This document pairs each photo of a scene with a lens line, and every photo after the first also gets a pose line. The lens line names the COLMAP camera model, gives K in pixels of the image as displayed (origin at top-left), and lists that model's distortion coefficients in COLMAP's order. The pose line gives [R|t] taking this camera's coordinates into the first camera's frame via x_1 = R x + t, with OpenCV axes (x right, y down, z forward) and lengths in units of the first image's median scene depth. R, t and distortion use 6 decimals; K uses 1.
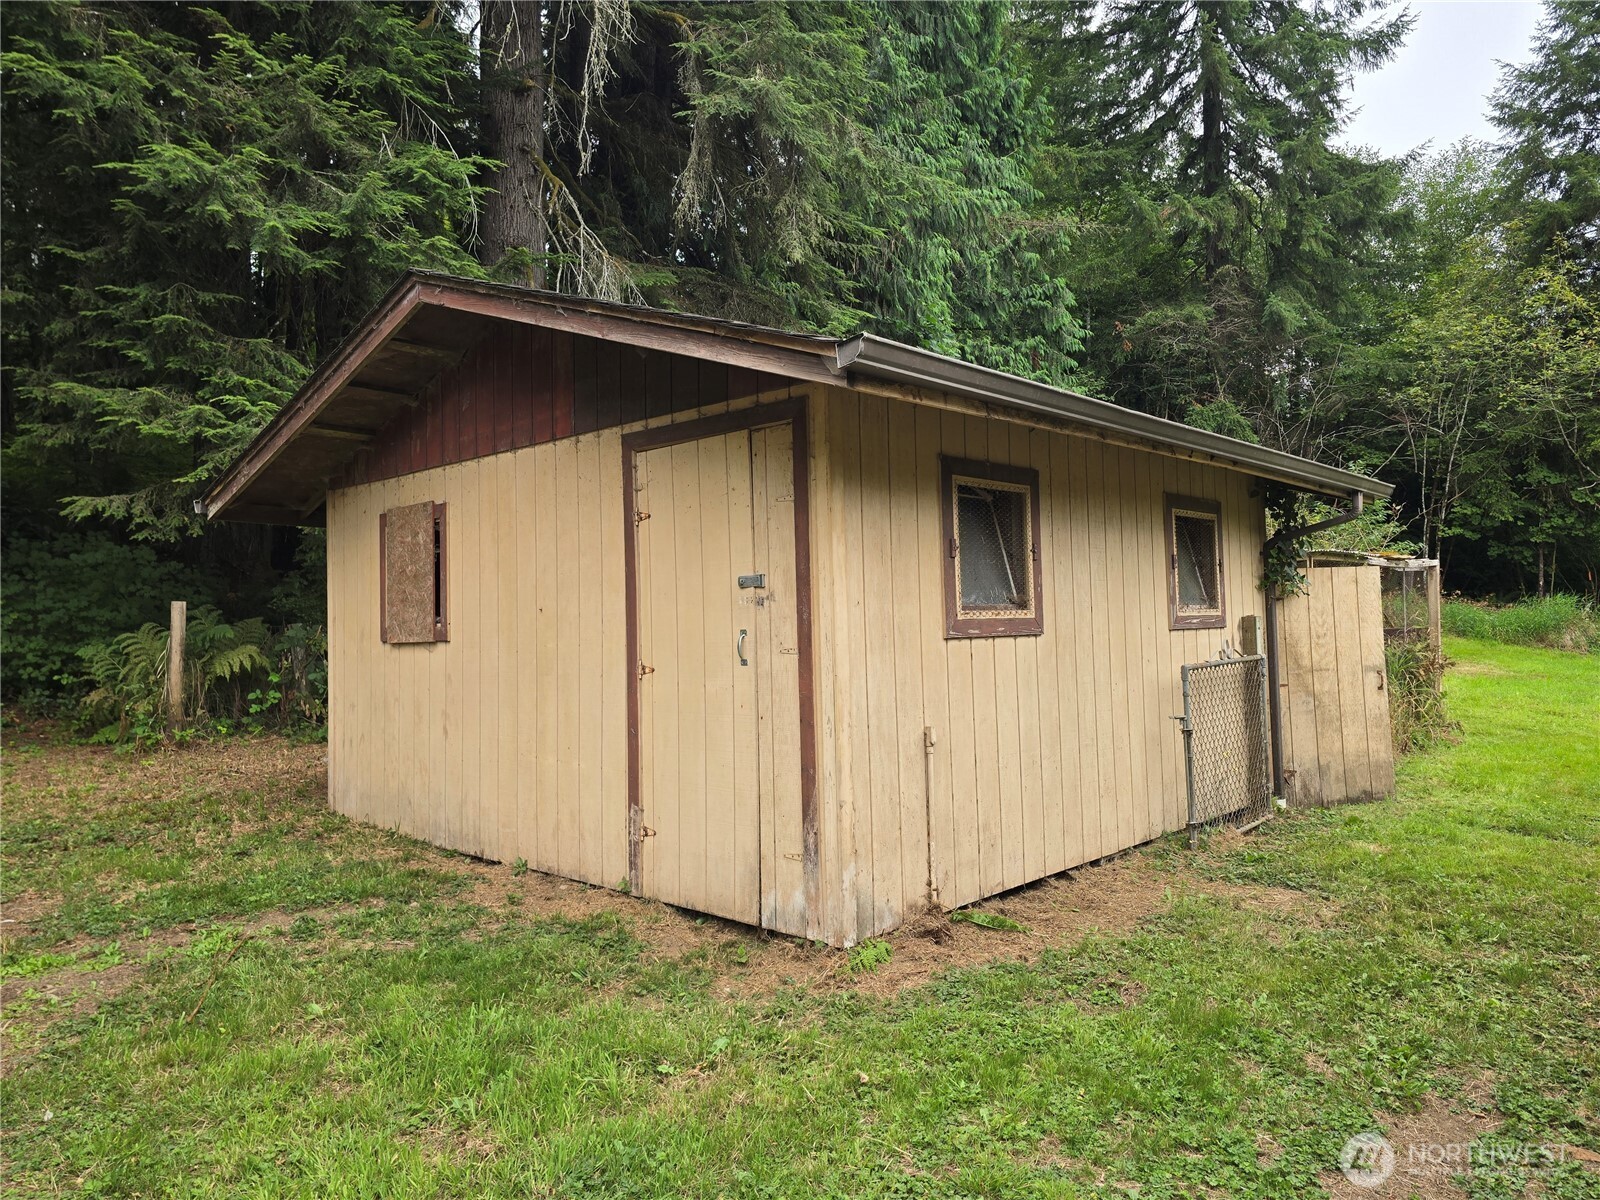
lens RADIAL K [[1071.1, 0, 798.6], [0, 1071.1, 602.5], [0, 0, 1]] dist [0.023456, -0.006177]
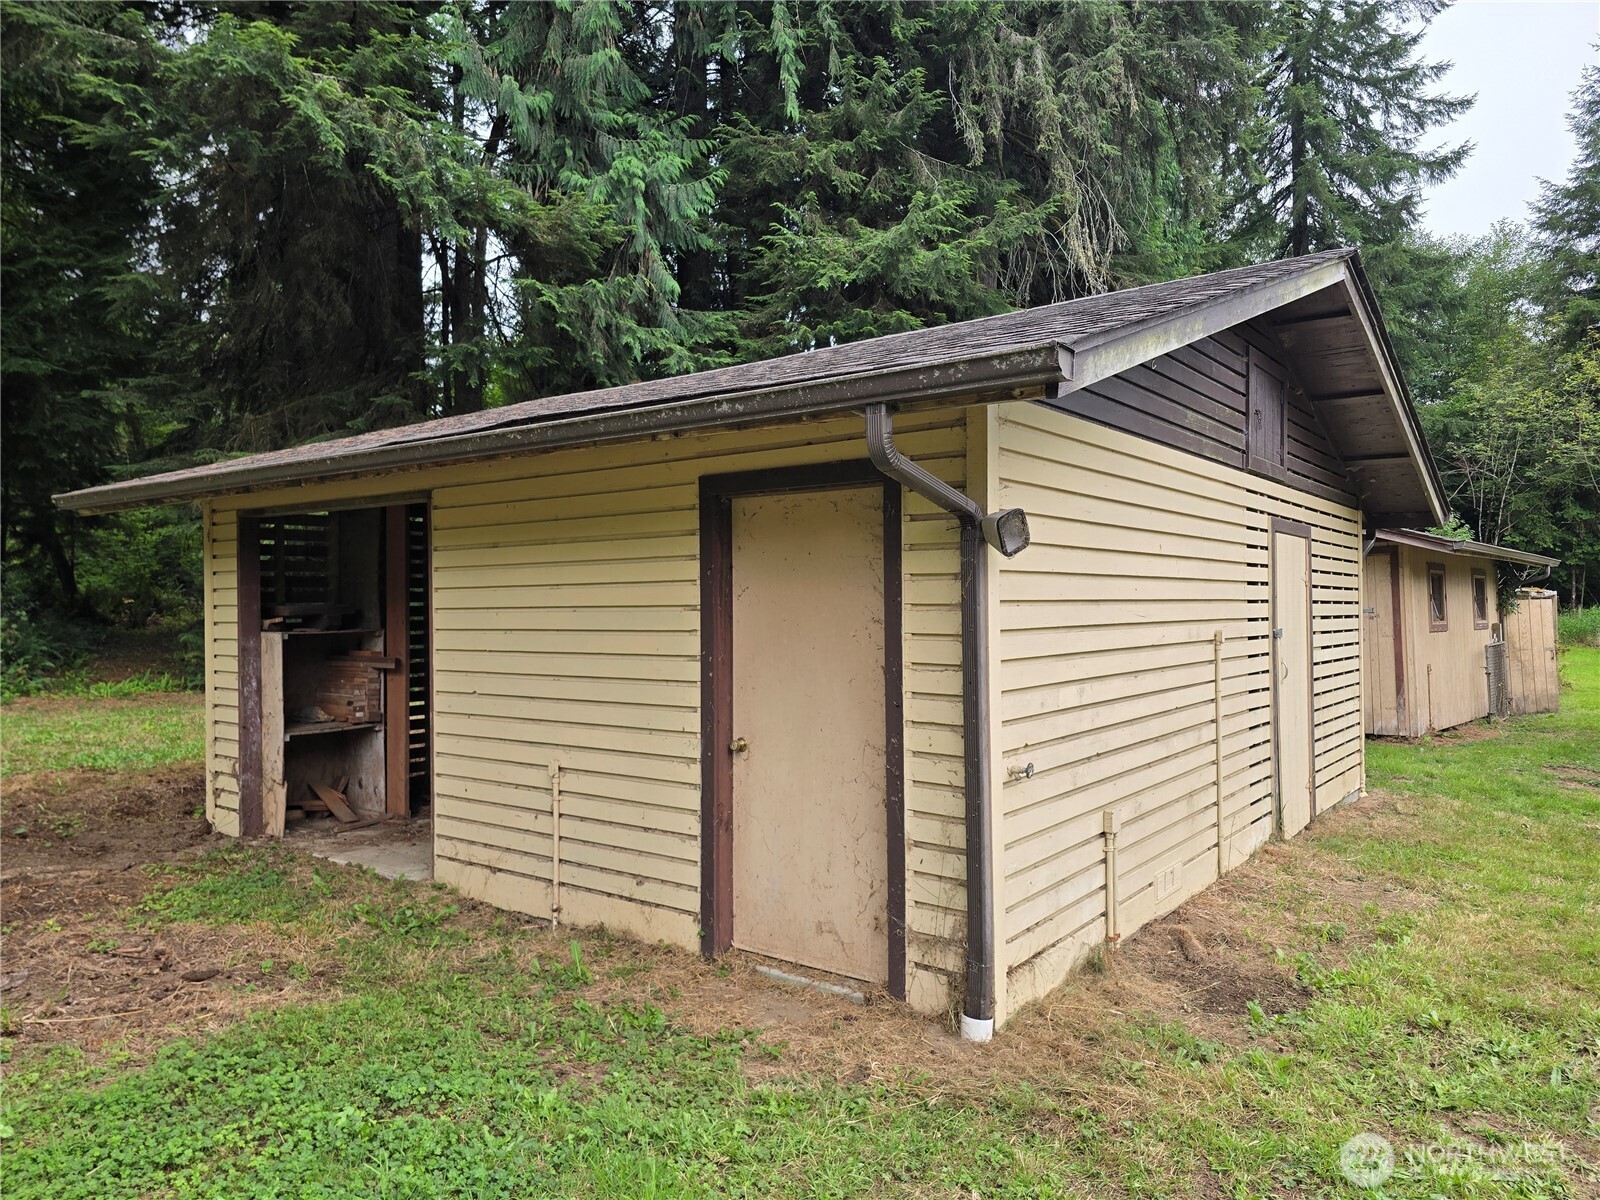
lens RADIAL K [[1071.1, 0, 801.6], [0, 1071.1, 599.5], [0, 0, 1]] dist [0.023456, -0.006177]
pose [[0.999975, 0.005226, 0.004738, -0.227868], [-0.005204, 0.999976, -0.004595, -0.004189], [-0.004762, 0.004570, 0.999978, -0.266672]]
